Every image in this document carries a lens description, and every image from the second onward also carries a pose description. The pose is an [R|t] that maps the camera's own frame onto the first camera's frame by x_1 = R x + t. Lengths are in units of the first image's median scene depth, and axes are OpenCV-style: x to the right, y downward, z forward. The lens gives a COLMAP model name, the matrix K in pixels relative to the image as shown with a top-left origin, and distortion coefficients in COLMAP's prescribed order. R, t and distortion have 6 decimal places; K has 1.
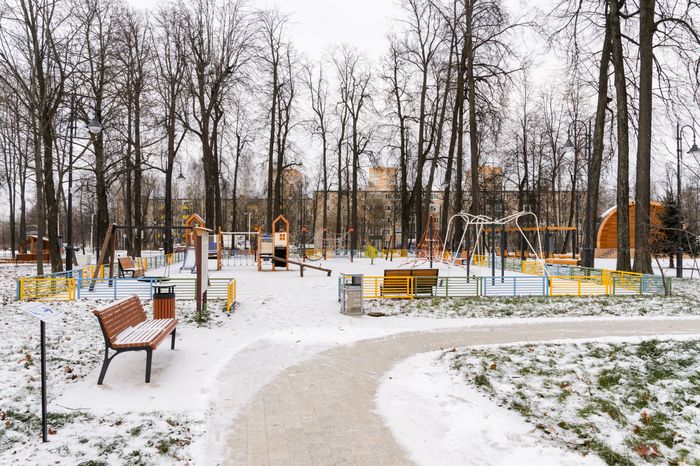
lens RADIAL K [[479.3, 0, 351.4], [0, 479.3, 232.6], [0, 0, 1]] dist [-0.061066, 0.002744]
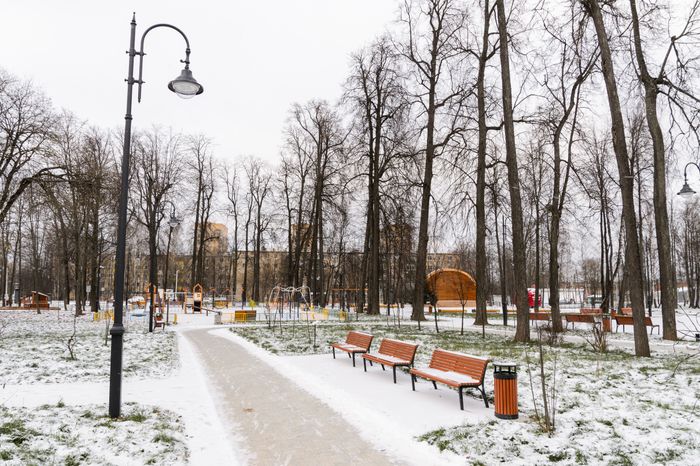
lens RADIAL K [[479.3, 0, 347.2], [0, 479.3, 236.6], [0, 0, 1]] dist [-0.061066, 0.002744]
pose [[0.990184, 0.020036, 0.138324, 0.076169], [-0.006464, 0.995177, -0.097879, -0.018564], [-0.139618, 0.096024, 0.985539, -0.422450]]
